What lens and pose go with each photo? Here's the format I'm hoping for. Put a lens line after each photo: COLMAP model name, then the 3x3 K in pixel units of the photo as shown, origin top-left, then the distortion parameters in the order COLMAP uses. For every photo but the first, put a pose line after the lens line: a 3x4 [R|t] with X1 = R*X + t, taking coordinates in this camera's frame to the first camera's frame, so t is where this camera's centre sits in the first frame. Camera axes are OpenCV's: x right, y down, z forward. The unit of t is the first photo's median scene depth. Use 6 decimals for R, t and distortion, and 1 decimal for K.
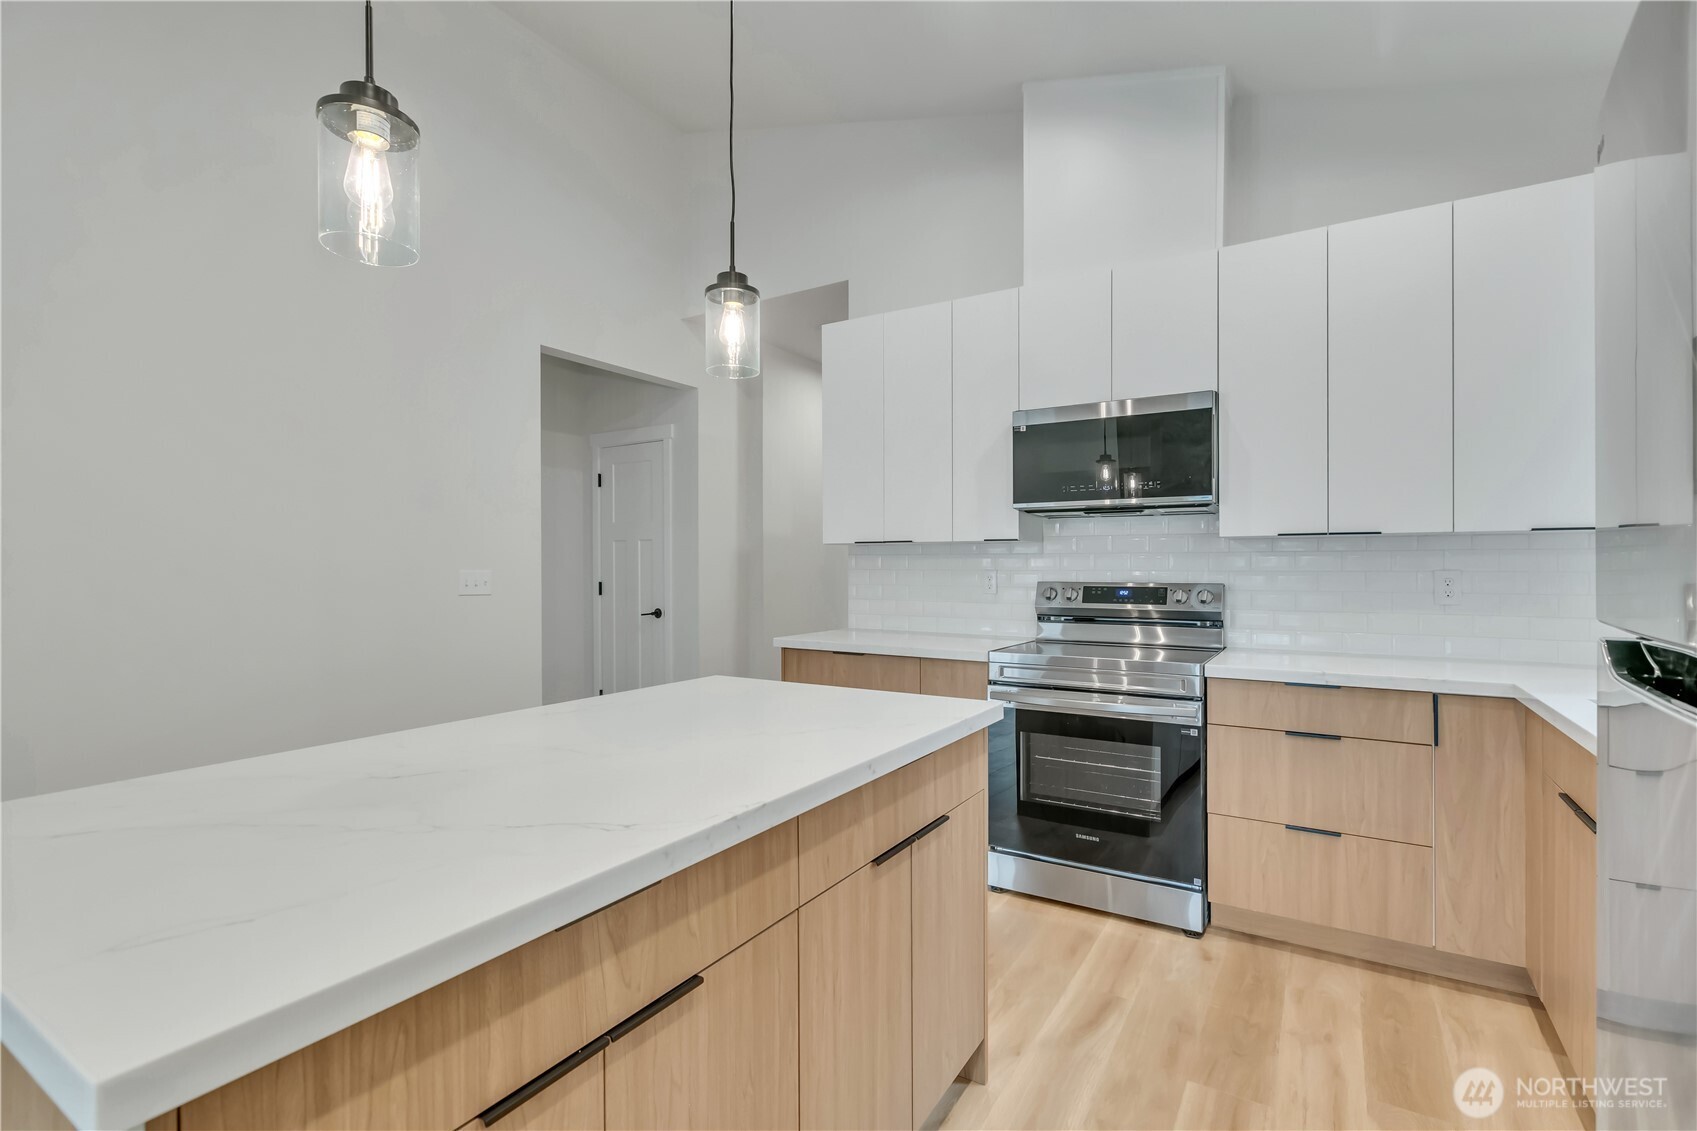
lens RADIAL K [[786.4, 0, 846.0], [0, 786.4, 556.2], [0, 0, 1]] dist [-0.002869, 0.000727]
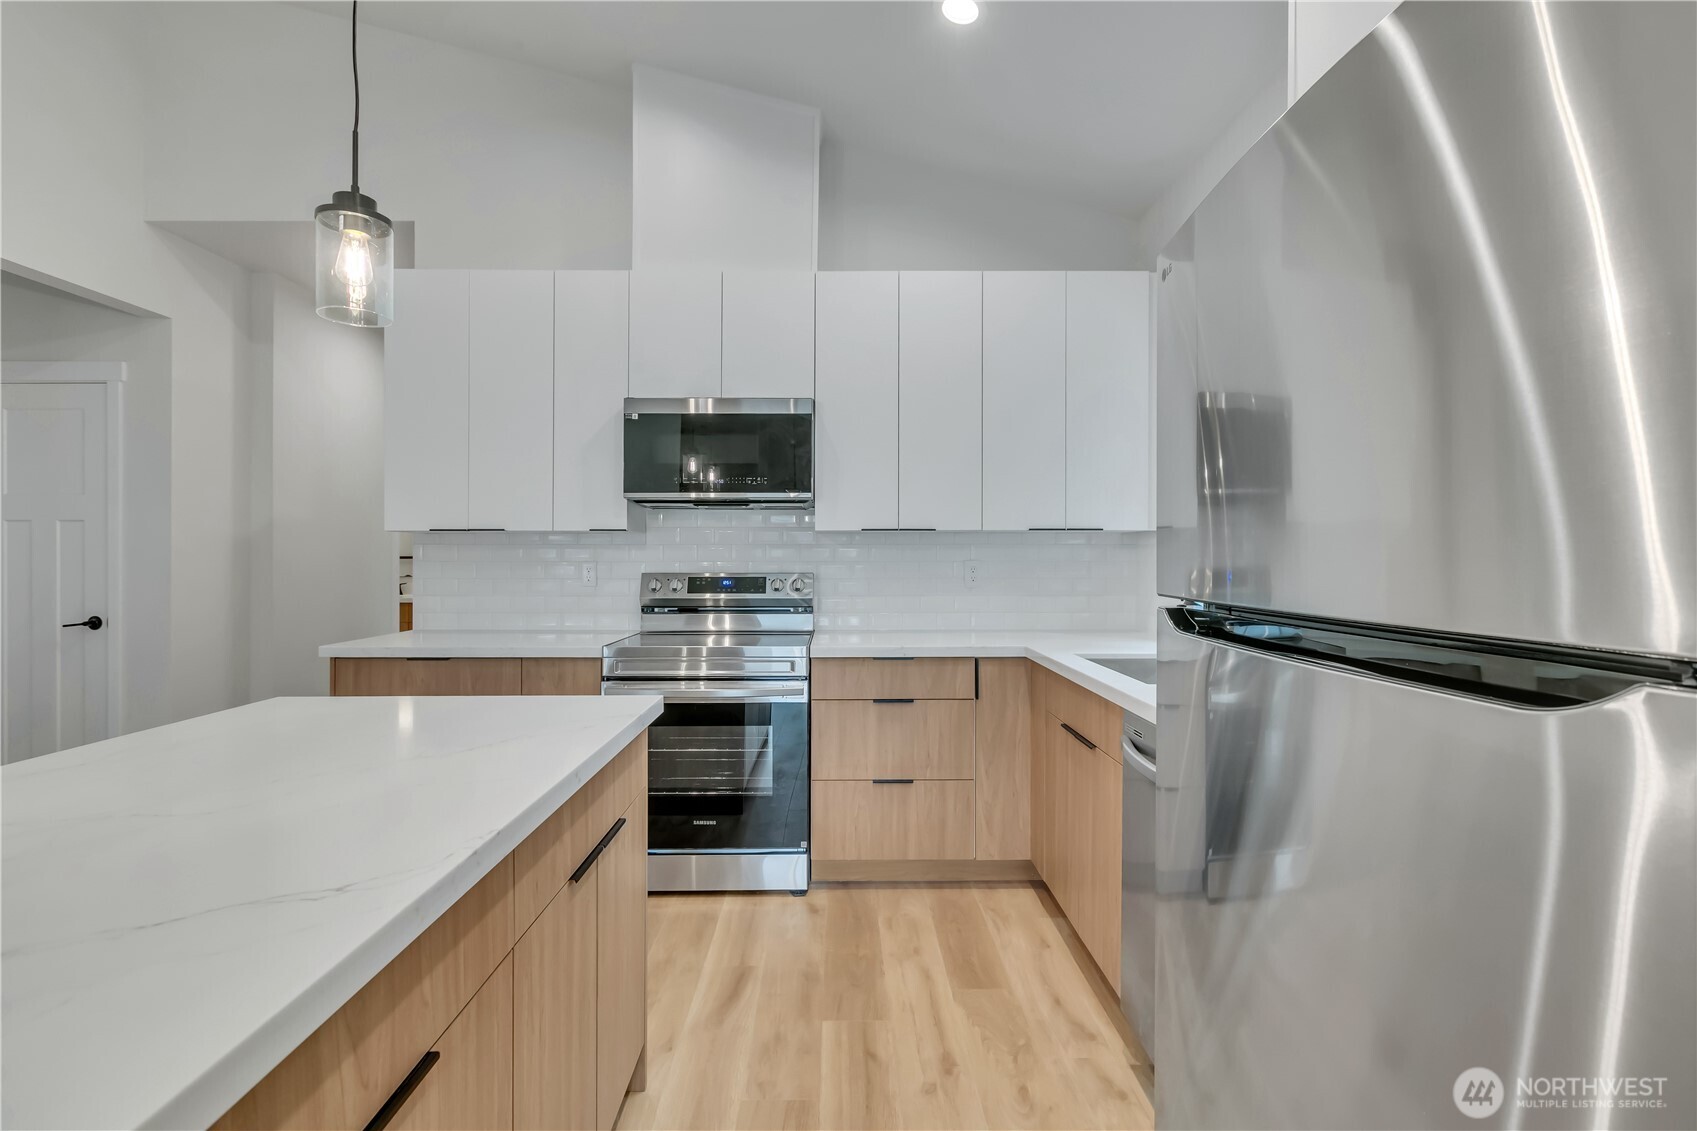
lens RADIAL K [[803.0, 0, 846.8], [0, 803.0, 547.1], [0, 0, 1]] dist [0.002573, -0.001604]
pose [[0.841658, 0.006943, 0.539967, -0.117658], [-0.007106, 0.999973, -0.001781, 0.000058], [-0.539964, -0.002338, 0.841685, 0.021676]]
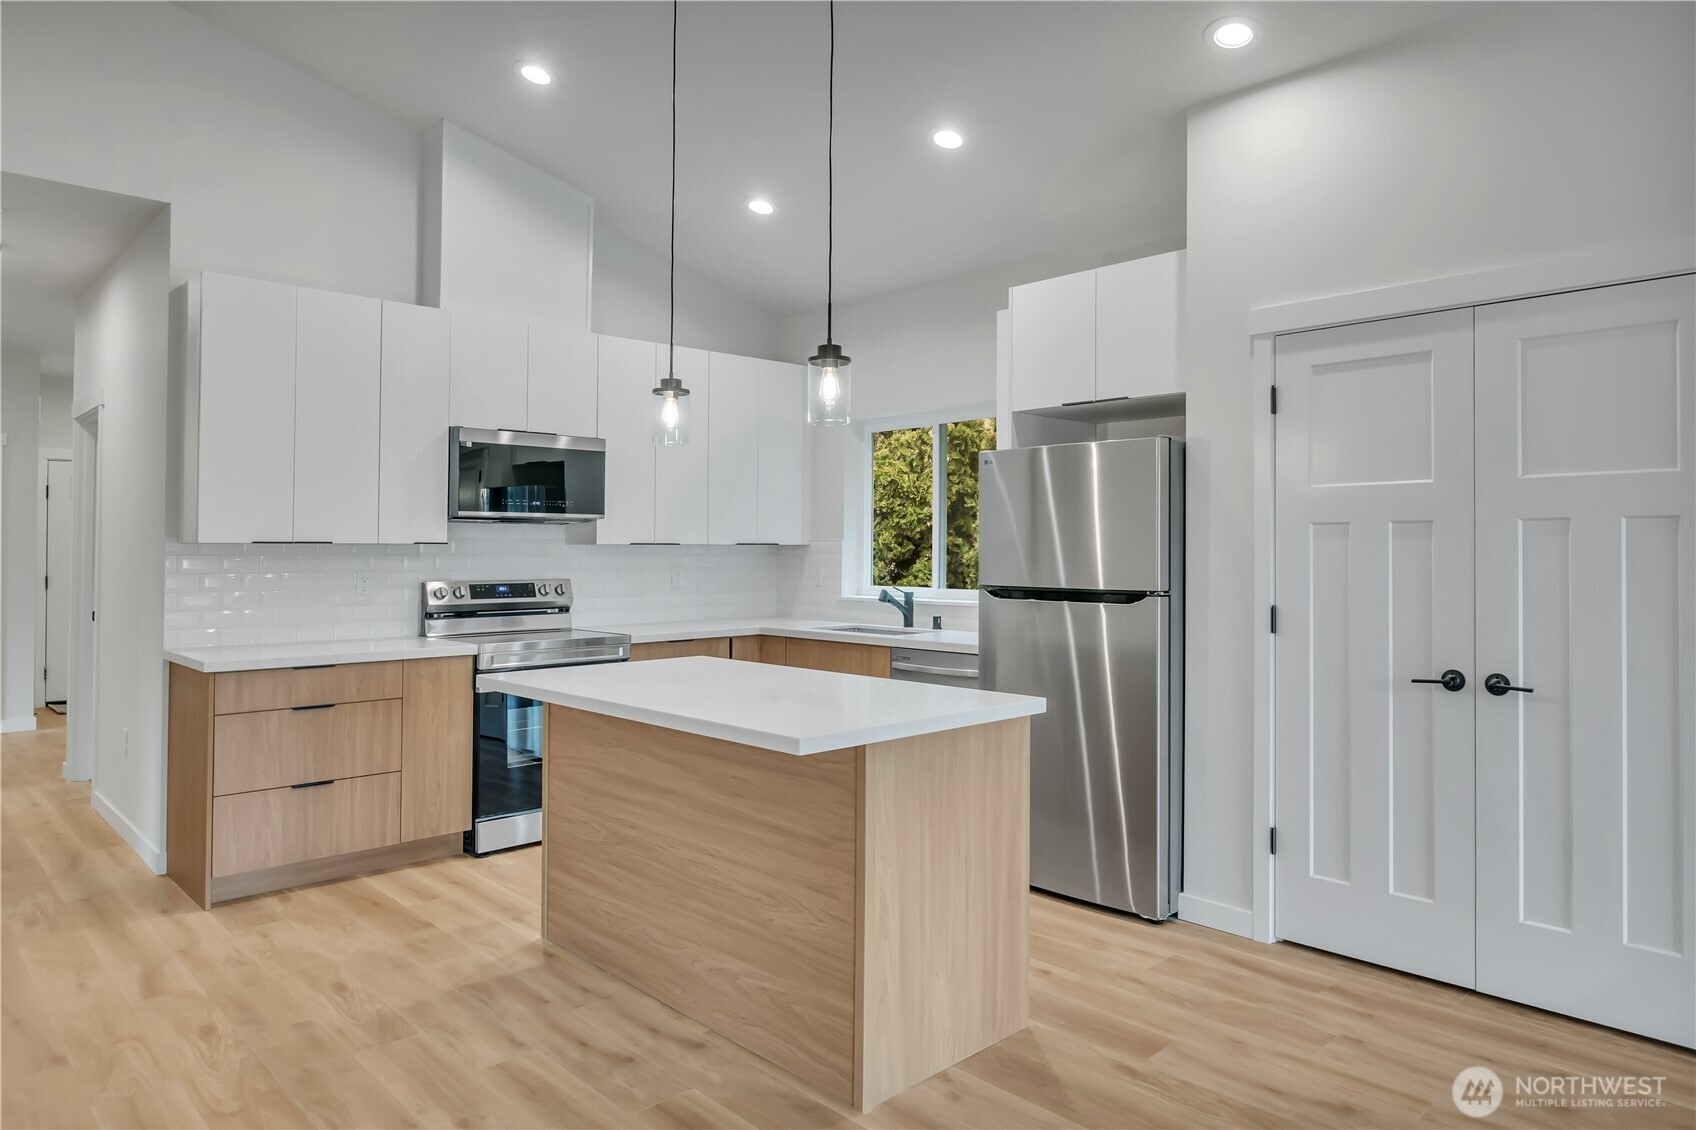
lens RADIAL K [[1053.1, 0, 869.7], [0, 1053.1, 532.3], [0, 0, 1]] dist [0.007624, 0.000648]
pose [[0.228817, 0.015416, 0.973347, -1.418684], [-0.013821, 0.999825, -0.012587, -0.035087], [-0.973371, -0.010573, 0.228990, 0.131414]]
